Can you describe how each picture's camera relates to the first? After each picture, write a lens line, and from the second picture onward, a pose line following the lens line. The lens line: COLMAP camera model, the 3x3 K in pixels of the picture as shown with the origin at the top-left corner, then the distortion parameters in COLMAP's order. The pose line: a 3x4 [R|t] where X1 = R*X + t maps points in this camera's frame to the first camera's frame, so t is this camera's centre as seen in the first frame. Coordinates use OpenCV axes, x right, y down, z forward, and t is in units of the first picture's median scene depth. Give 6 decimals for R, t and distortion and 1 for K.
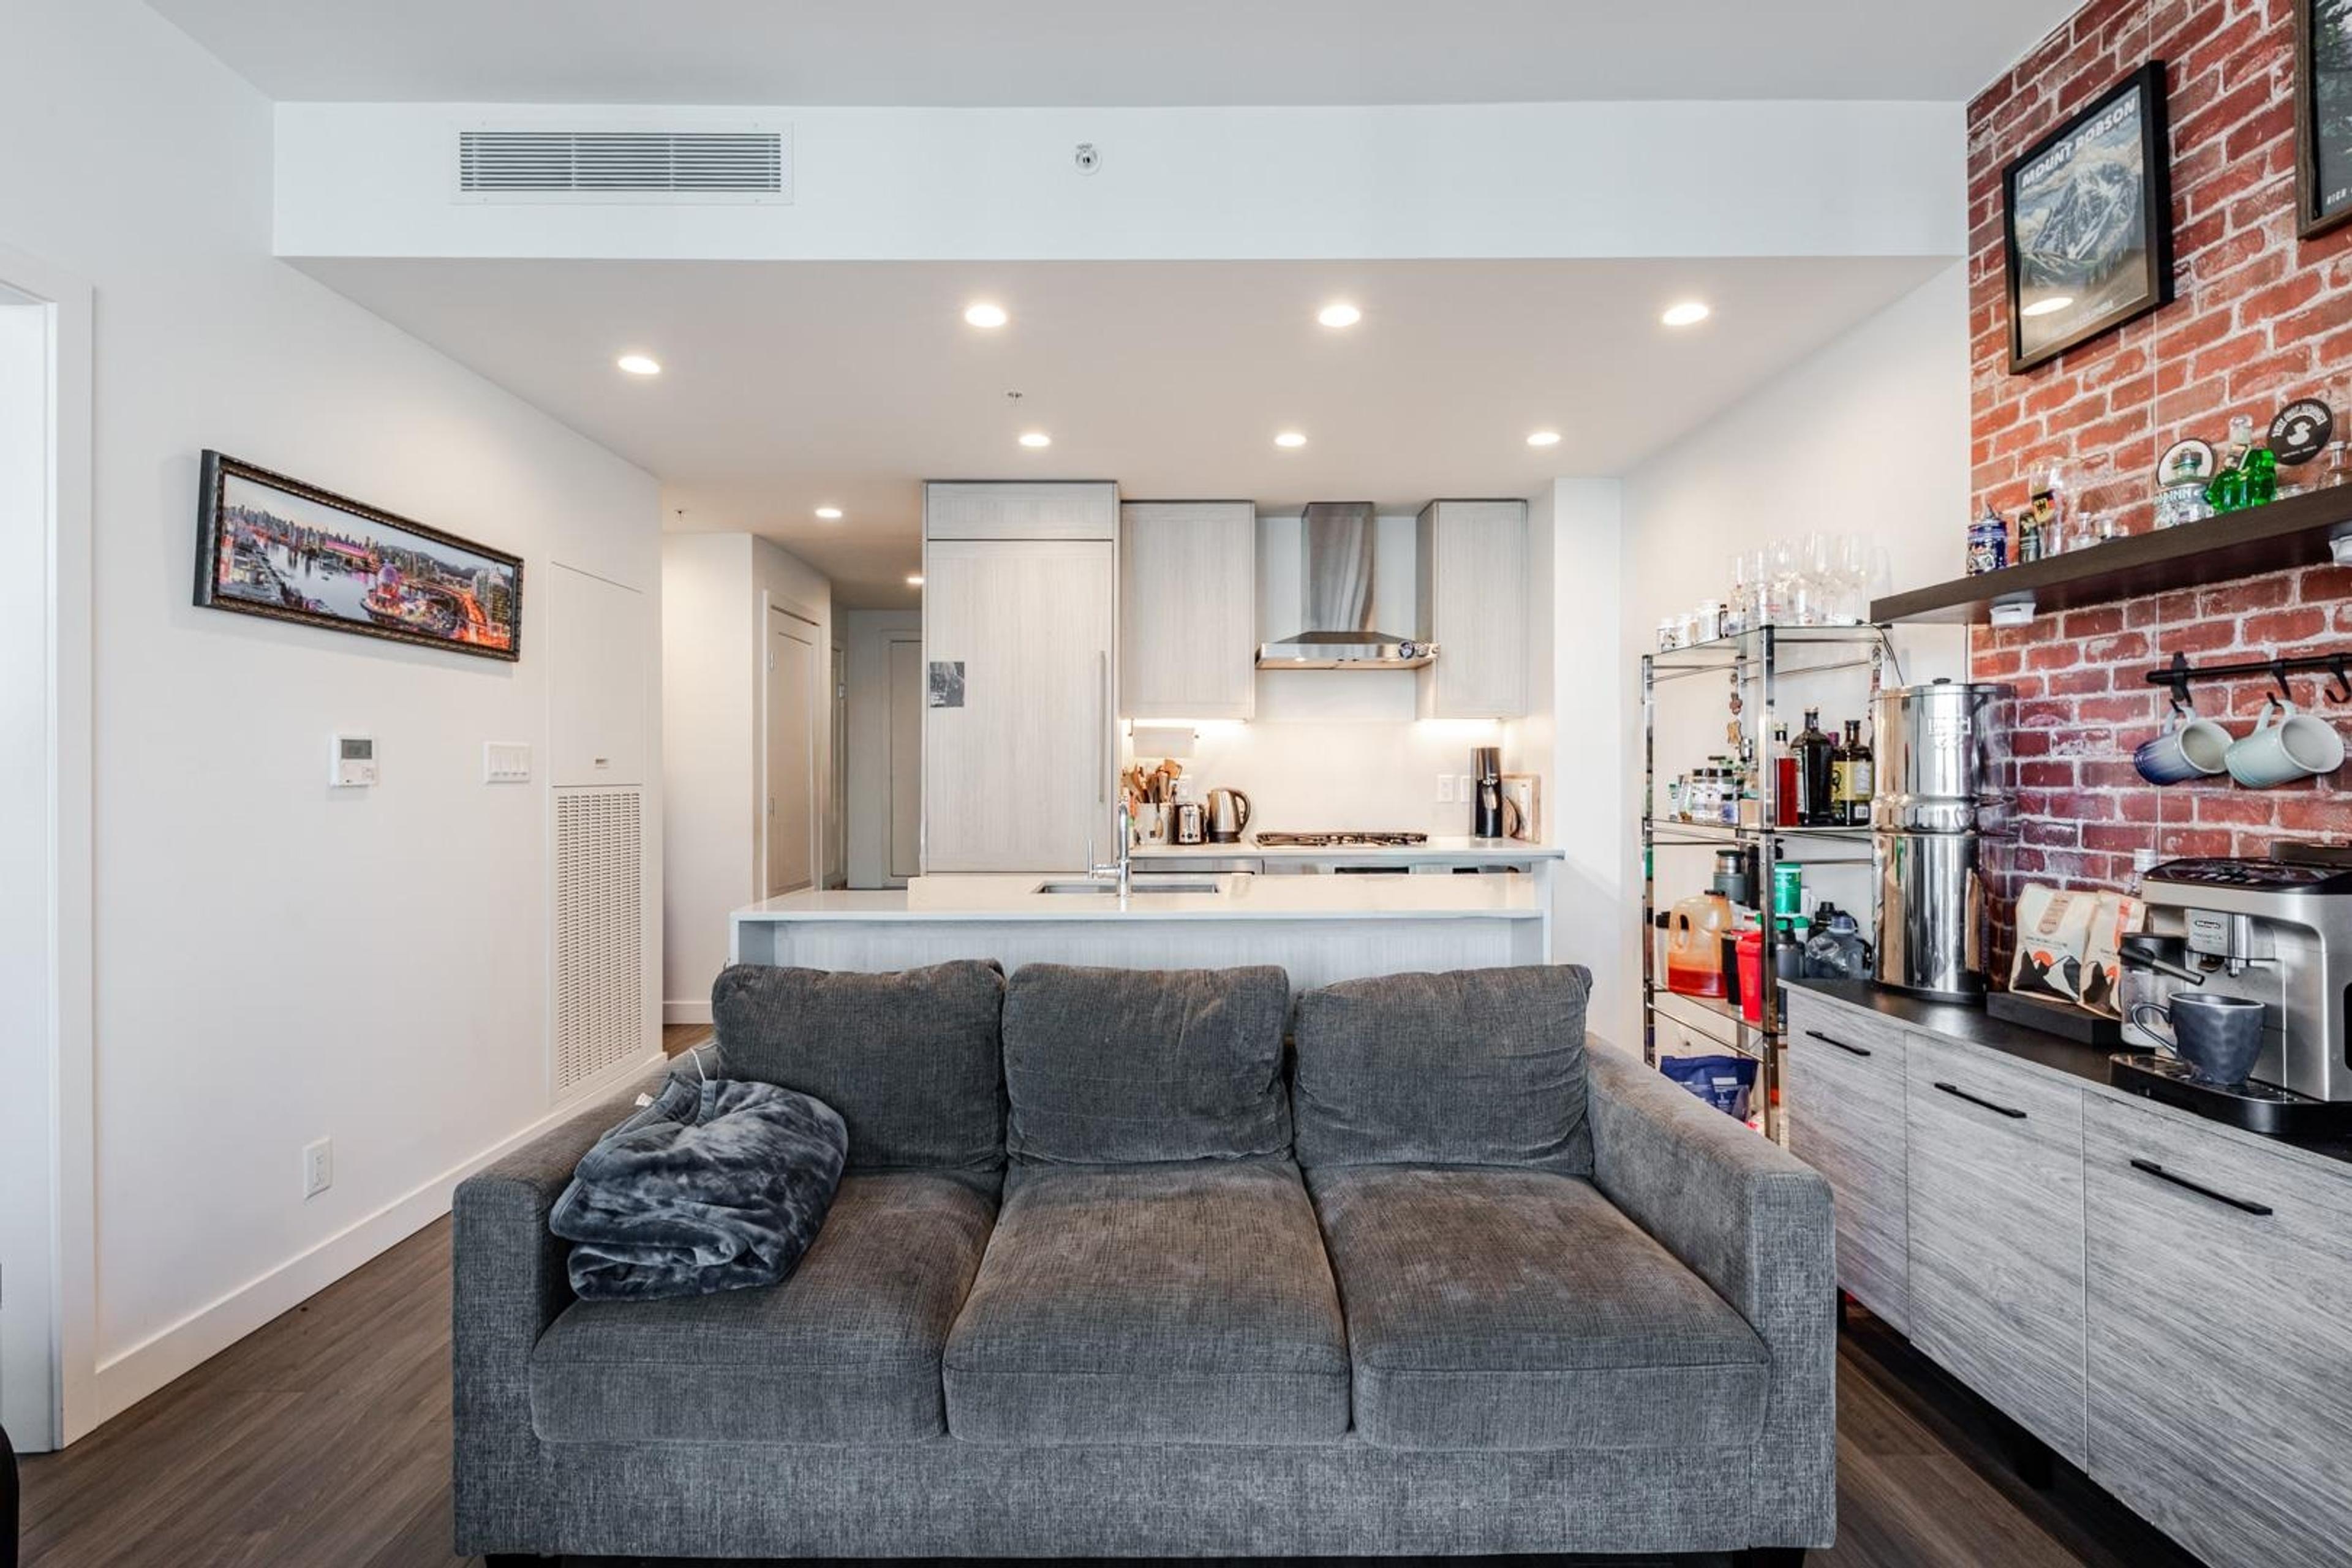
lens RADIAL K [[1023.4, 0, 1172.4], [0, 1023.4, 777.4], [0, 0, 1]] dist [0.008403, -0.001717]
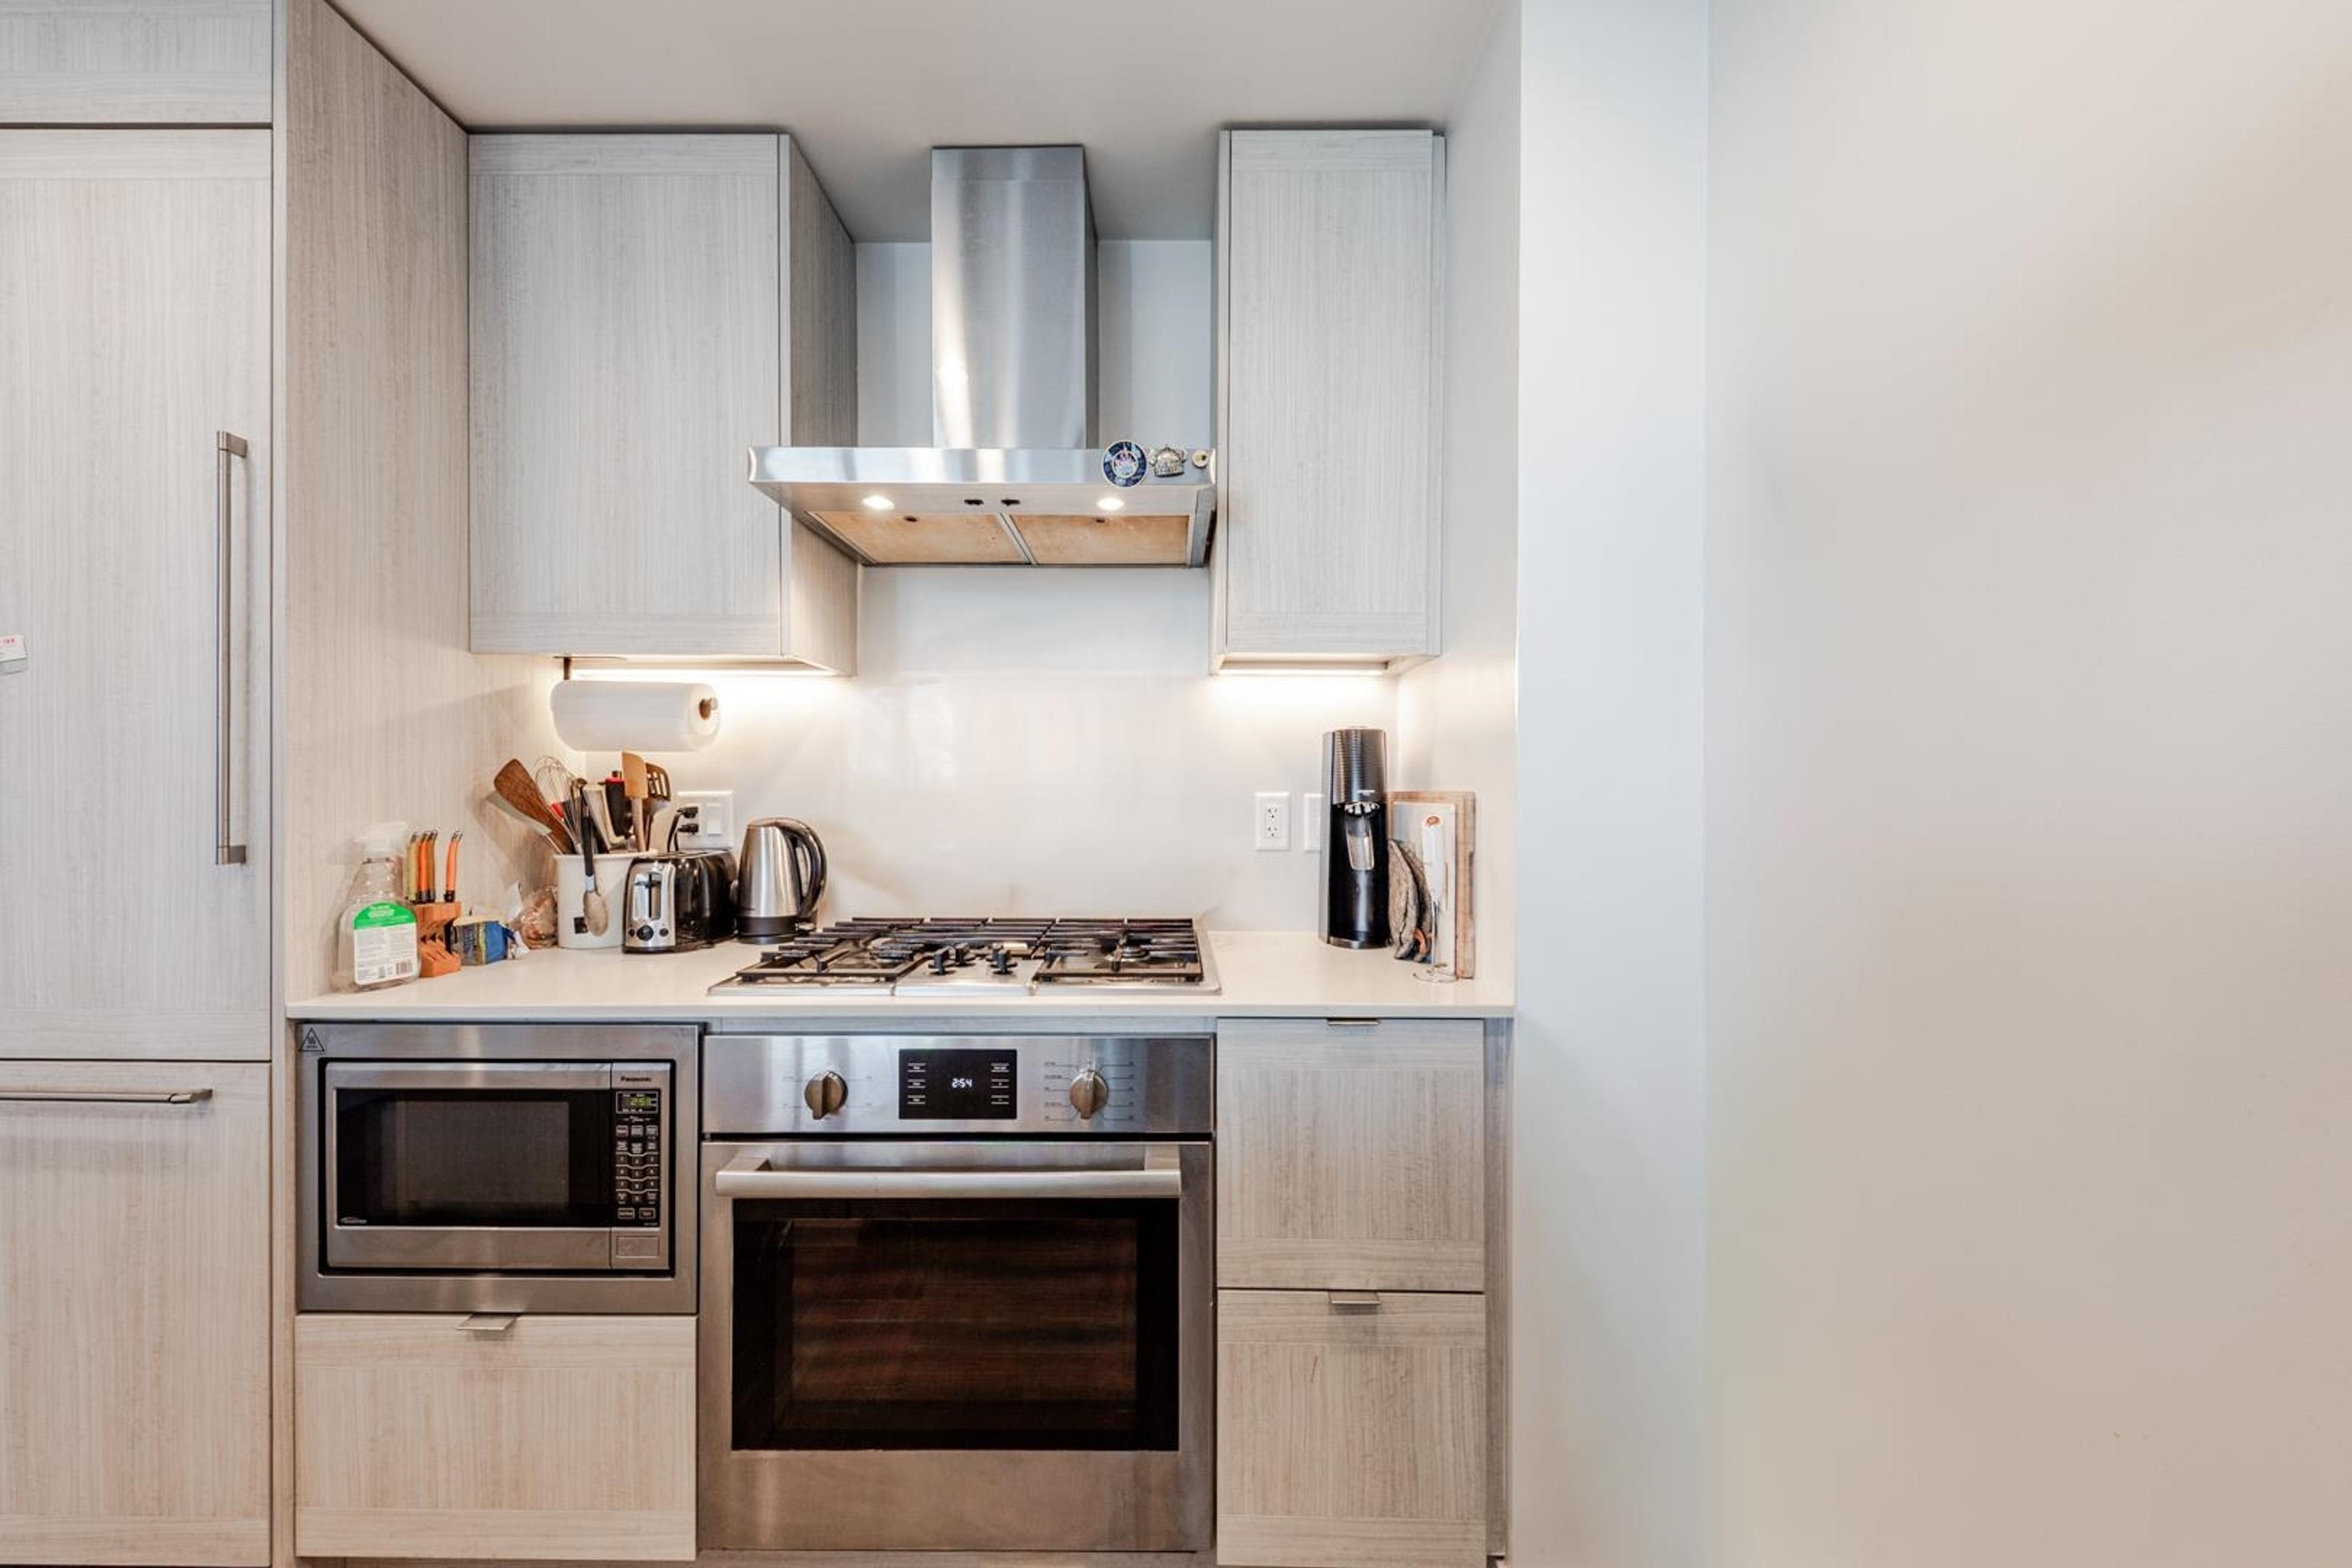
lens RADIAL K [[837.7, 0, 1161.5], [0, 837.7, 792.7], [0, 0, 1]] dist [-0.000649, -0.000090]
pose [[0.999876, 0.002874, -0.015451, 0.484169], [-0.002810, 0.999987, 0.004141, -0.006874], [0.015463, -0.004097, 0.999872, 1.347354]]
